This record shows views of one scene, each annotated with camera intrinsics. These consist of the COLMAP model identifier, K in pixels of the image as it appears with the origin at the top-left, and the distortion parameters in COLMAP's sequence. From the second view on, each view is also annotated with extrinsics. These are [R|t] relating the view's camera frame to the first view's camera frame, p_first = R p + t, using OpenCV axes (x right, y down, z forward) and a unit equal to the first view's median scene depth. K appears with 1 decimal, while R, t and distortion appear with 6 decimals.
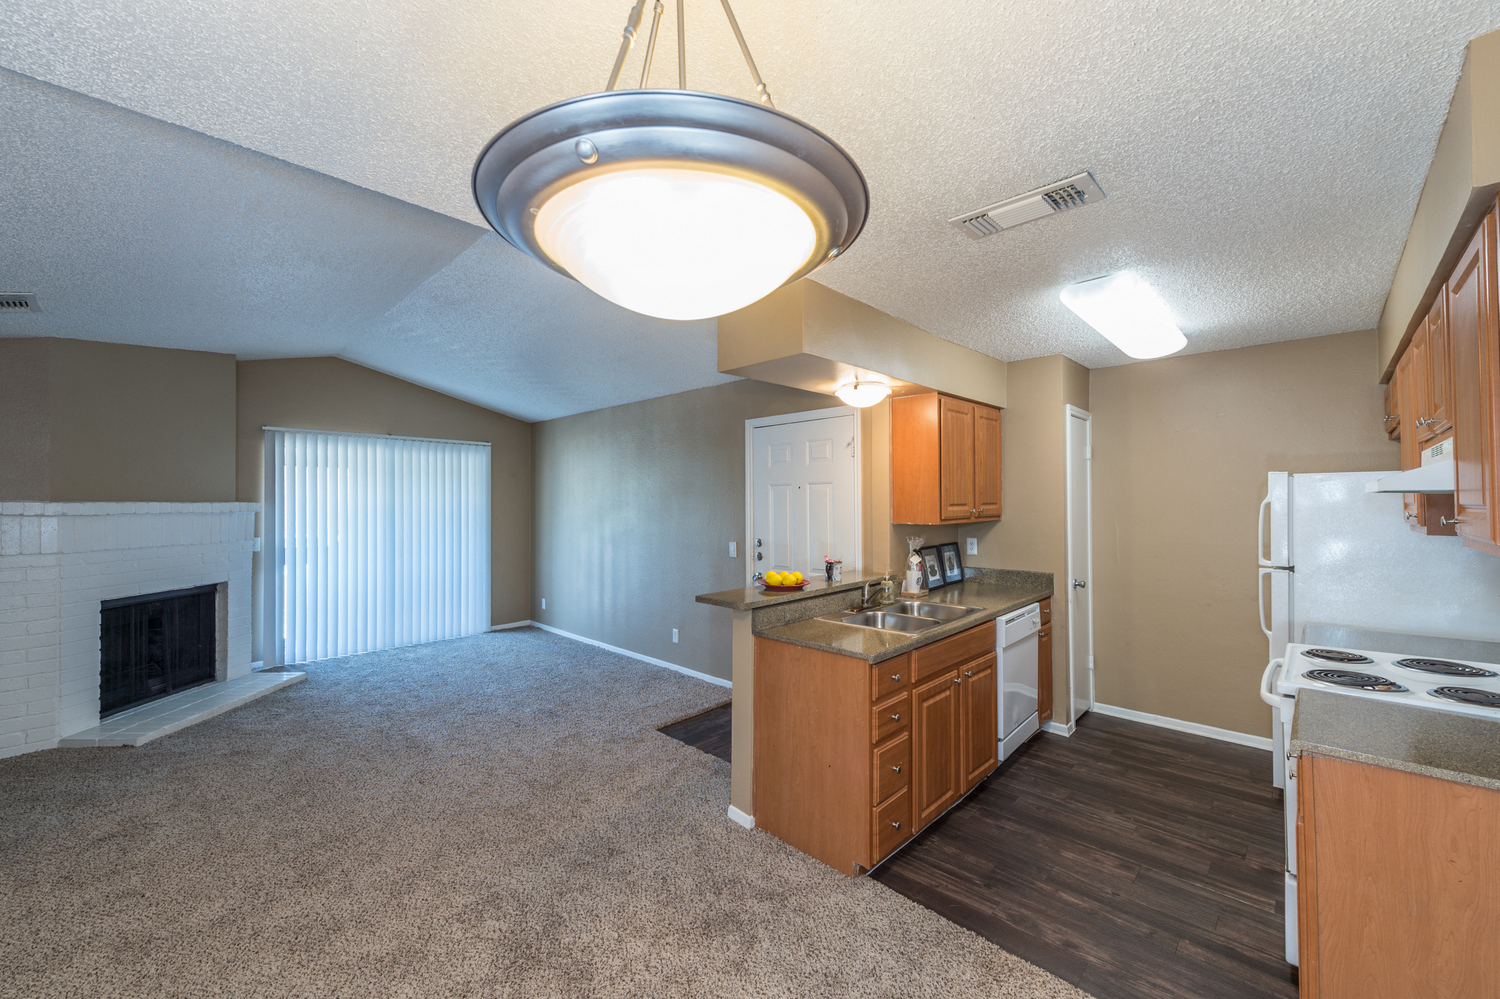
lens RADIAL K [[584.4, 0, 749.3], [0, 584.4, 501.2], [0, 0, 1]] dist [-0.000400, -0.000144]
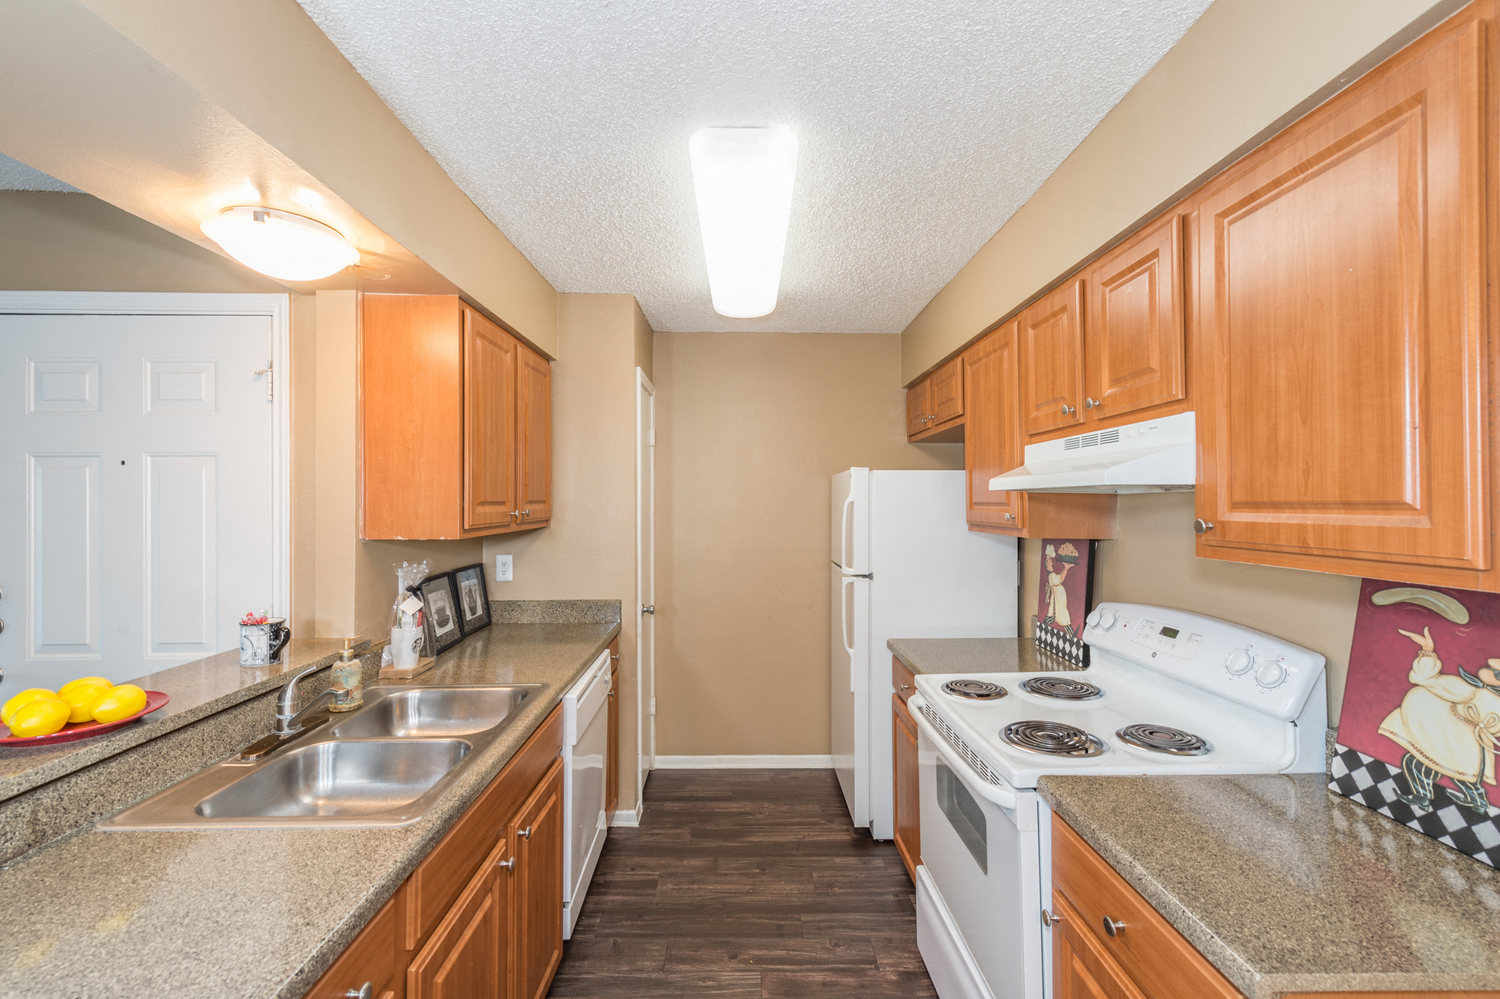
lens RADIAL K [[632.2, 0, 751.0], [0, 632.2, 498.1], [0, 0, 1]] dist [0.010557, -0.000671]
pose [[0.709390, 0.010184, 0.704743, 0.097814], [-0.009660, 0.999942, -0.004726, 0.001789], [-0.704750, -0.003456, 0.709447, 0.378449]]
